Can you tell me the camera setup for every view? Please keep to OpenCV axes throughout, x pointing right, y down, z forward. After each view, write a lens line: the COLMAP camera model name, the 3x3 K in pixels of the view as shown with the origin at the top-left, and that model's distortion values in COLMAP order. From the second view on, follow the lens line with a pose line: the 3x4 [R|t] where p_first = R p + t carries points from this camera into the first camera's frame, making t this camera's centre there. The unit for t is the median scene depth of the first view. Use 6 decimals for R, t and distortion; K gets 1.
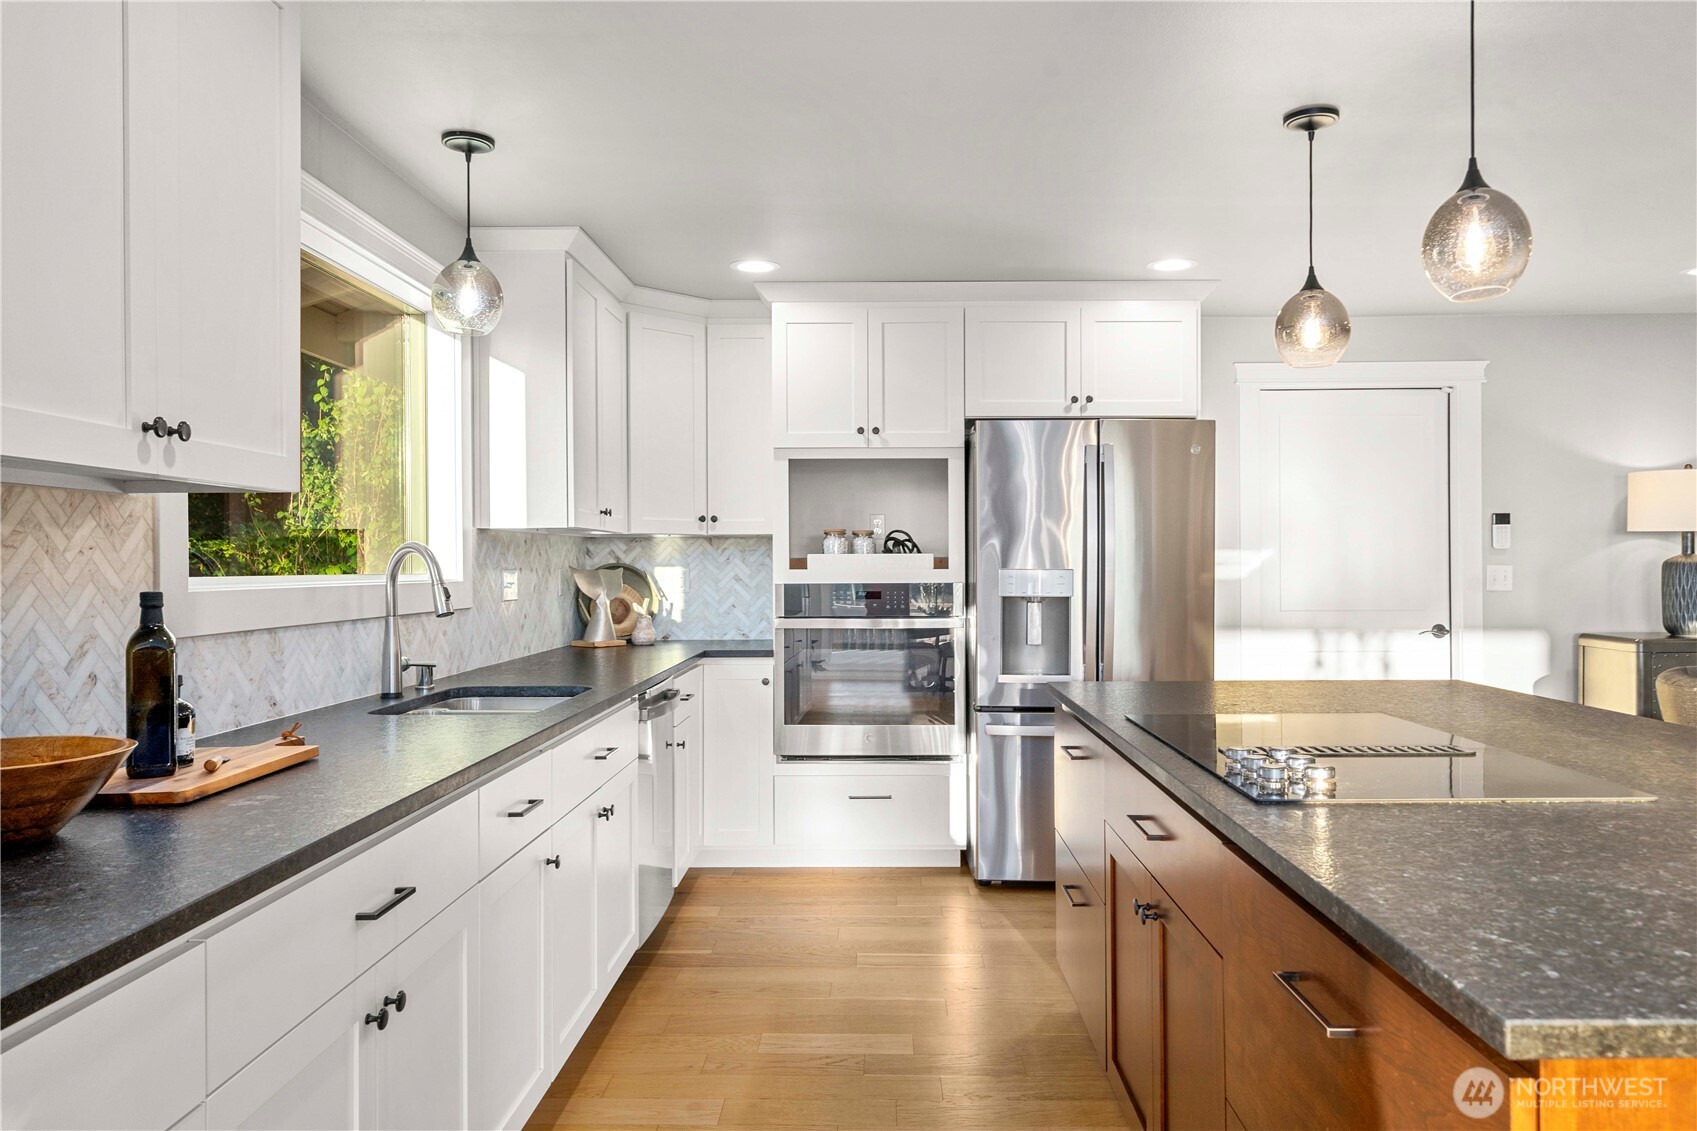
lens RADIAL K [[1130.8, 0, 849.7], [0, 1130.8, 564.8], [0, 0, 1]] dist [0.010337, -0.003111]
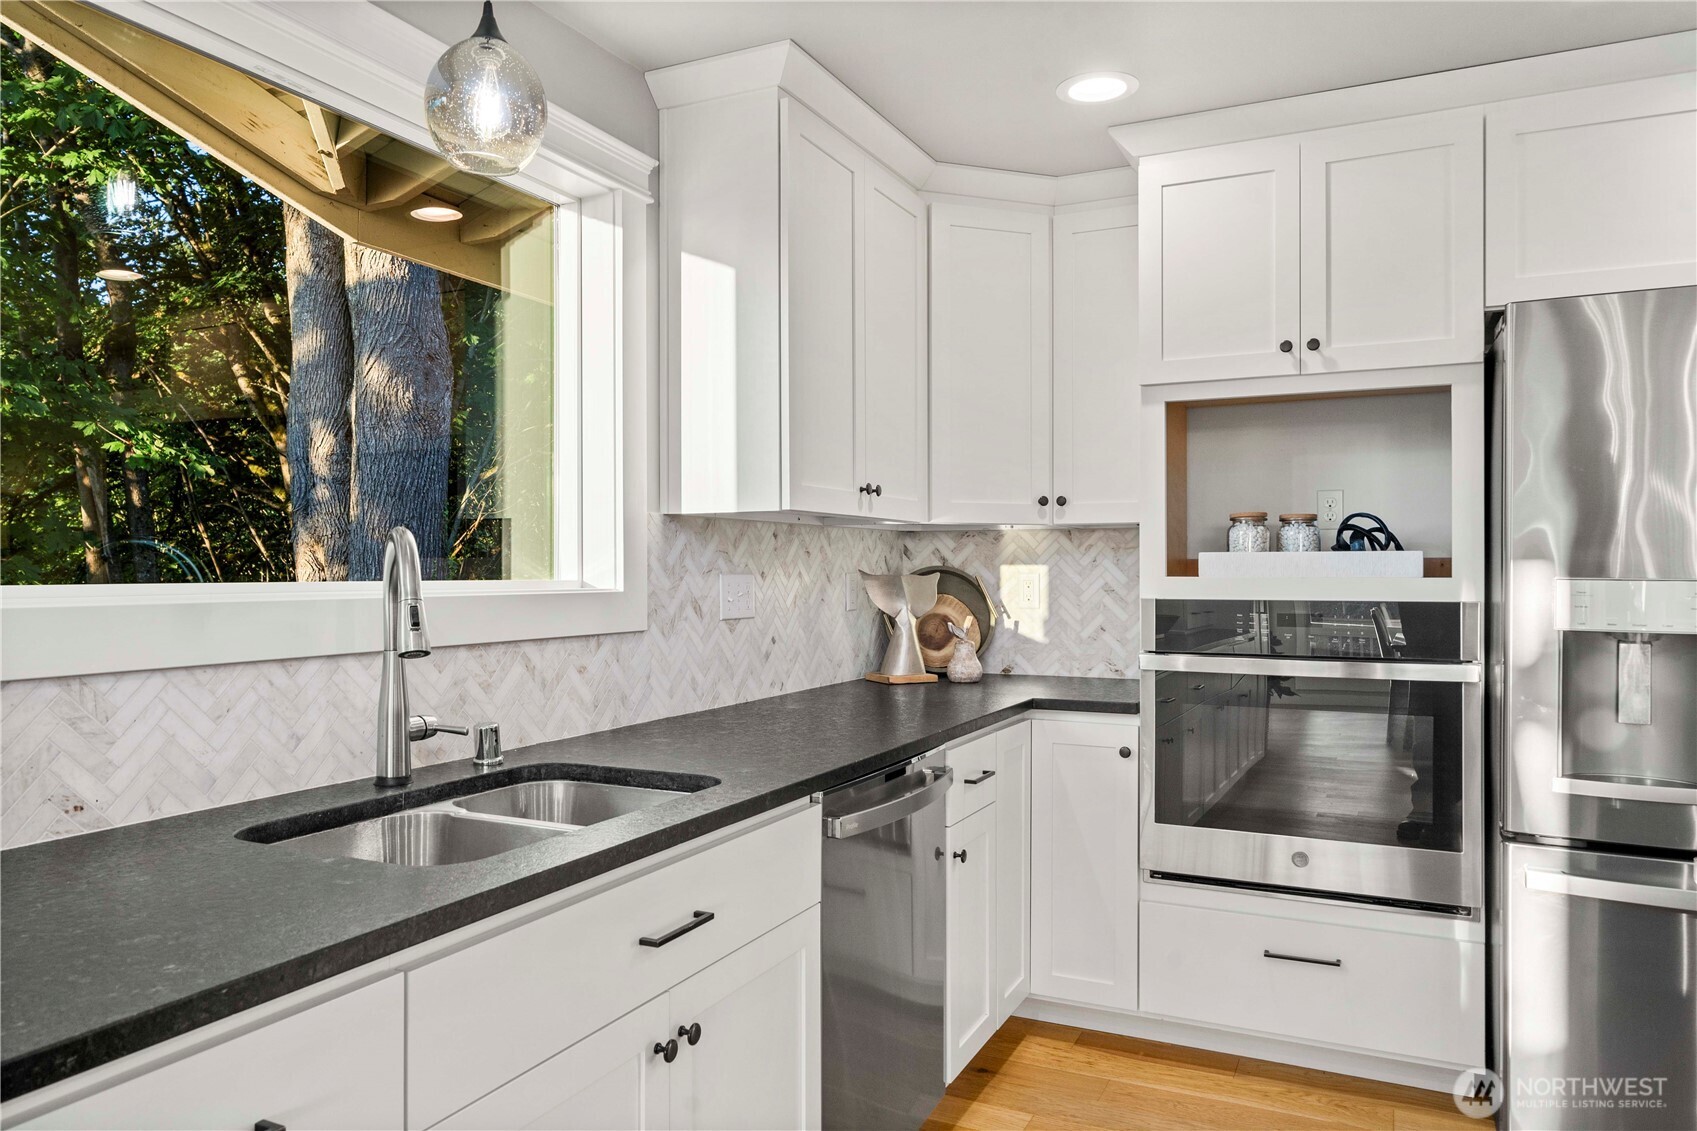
lens RADIAL K [[1130.8, 0, 848.5], [0, 1130.8, 565.7], [0, 0, 1]] dist [0.010337, -0.003111]
pose [[0.912225, 0.002316, -0.409682, 0.043674], [-0.003682, 0.999990, -0.002546, 0.000326], [0.409672, 0.003831, 0.912225, 0.348111]]
